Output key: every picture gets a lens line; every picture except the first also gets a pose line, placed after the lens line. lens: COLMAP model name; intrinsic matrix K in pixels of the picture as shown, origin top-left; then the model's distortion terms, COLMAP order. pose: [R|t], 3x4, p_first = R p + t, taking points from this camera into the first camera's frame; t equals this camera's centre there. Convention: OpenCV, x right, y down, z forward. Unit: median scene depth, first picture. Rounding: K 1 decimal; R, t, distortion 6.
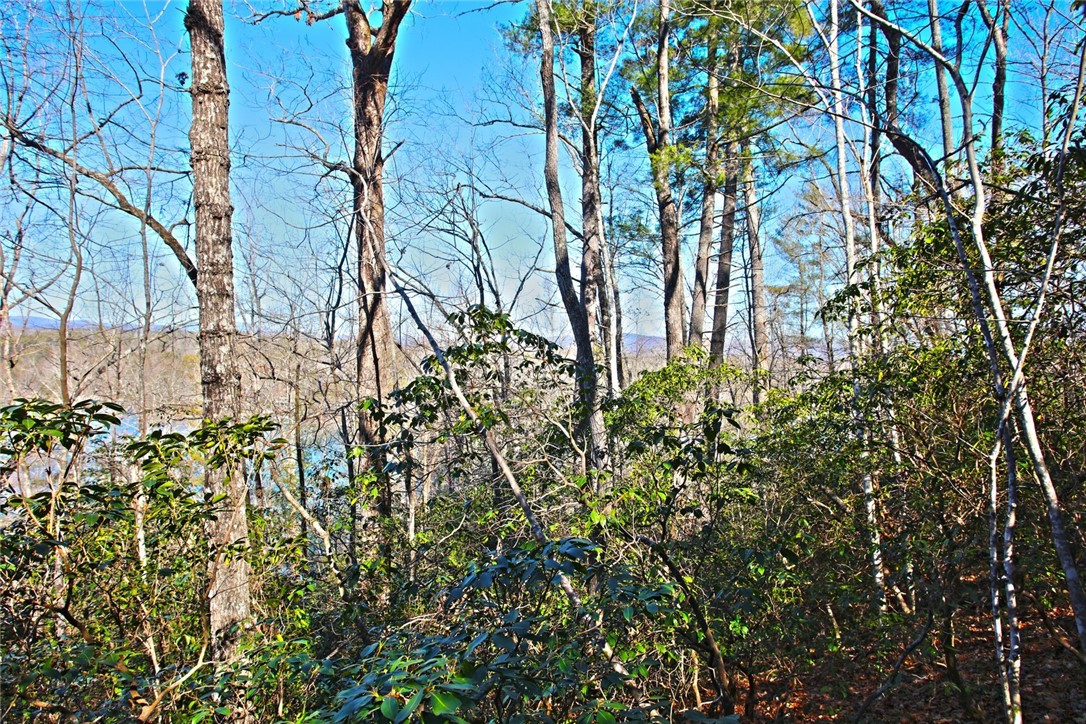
lens RADIAL K [[707.5, 0, 544.1], [0, 707.5, 363.0], [0, 0, 1]] dist [-0.056744, 0.071302]
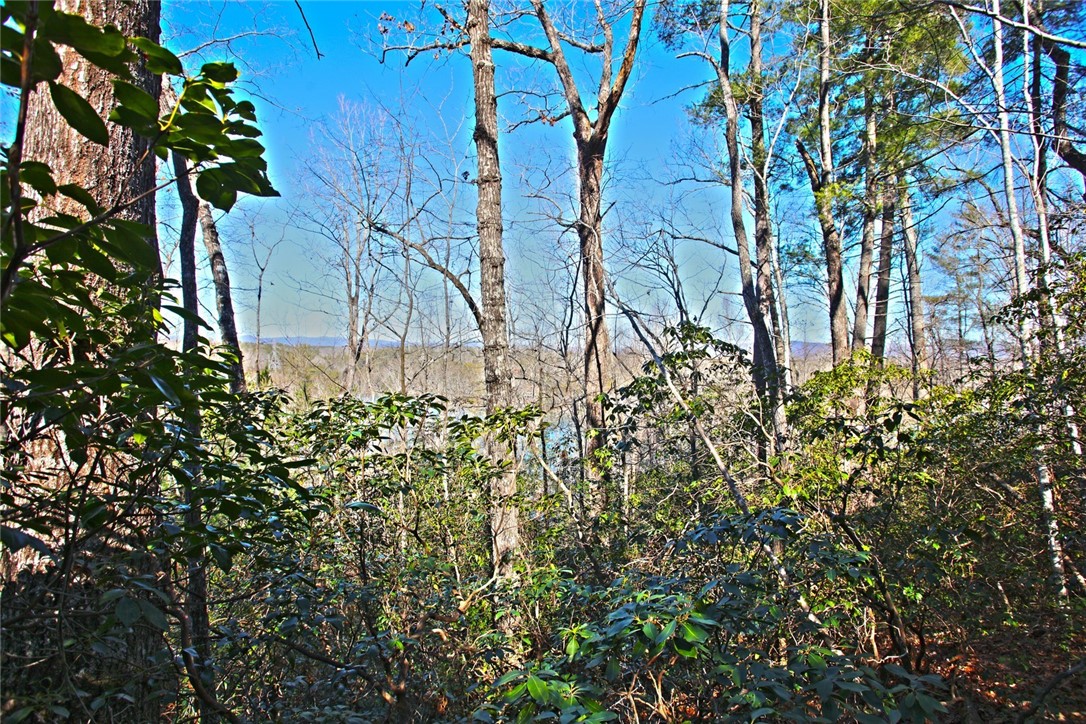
lens RADIAL K [[532.5, 0, 544.5], [0, 532.5, 363.0], [0, 0, 1]] dist [-0.067602, 0.033023]
pose [[0.947548, -0.012645, -0.319362, -0.011322], [0.010412, 0.999908, -0.008697, 0.000039], [0.319443, 0.004915, 0.947593, 0.001487]]
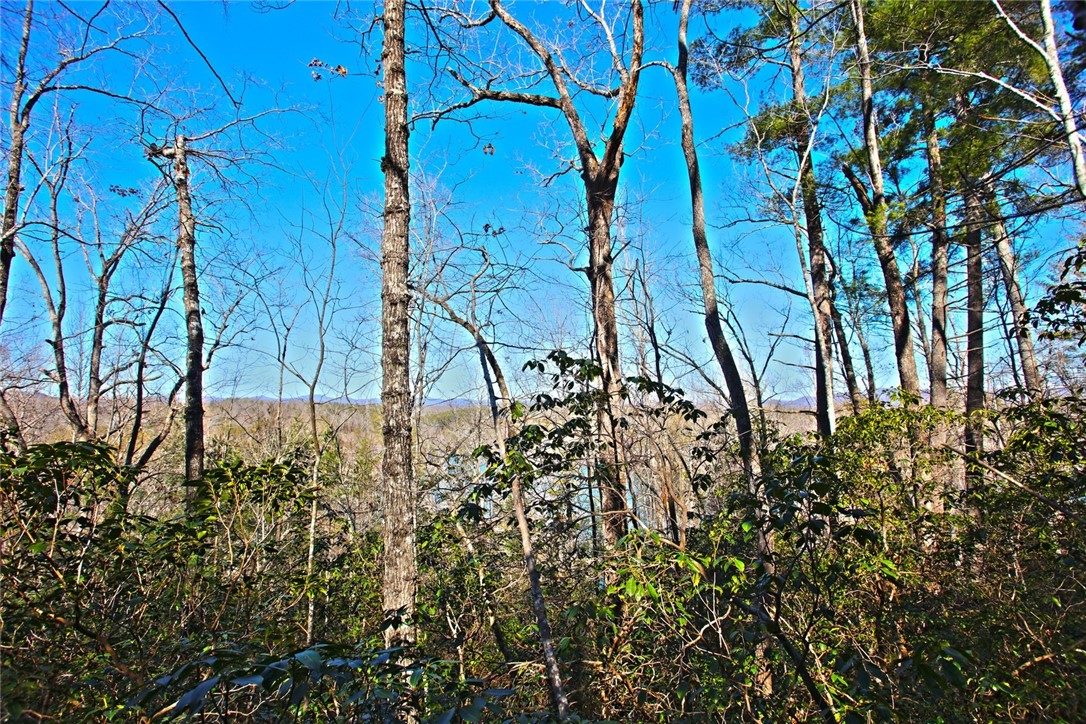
lens RADIAL K [[532.5, 0, 544.5], [0, 532.5, 363.0], [0, 0, 1]] dist [-0.067602, 0.033023]
pose [[0.885263, -0.078480, -0.458421, 0.094367], [0.027119, 0.992694, -0.117576, 0.009280], [0.464299, 0.091653, 0.880923, 0.126727]]
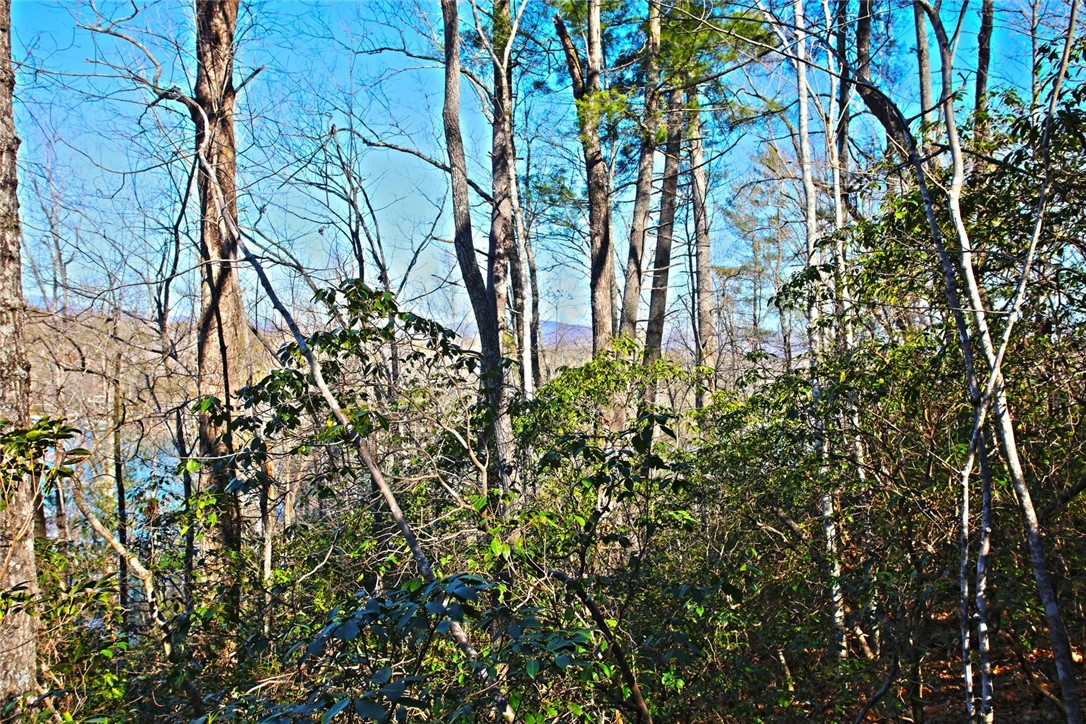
lens RADIAL K [[875.5, 0, 543.0], [0, 875.5, 362.0], [0, 0, 1]] dist [-0.034971, 0.114183]
pose [[0.993379, 0.013974, 0.114032, 0.002665], [-0.014703, 0.999876, 0.005556, 0.000426], [-0.113941, -0.007196, 0.993462, 0.002438]]
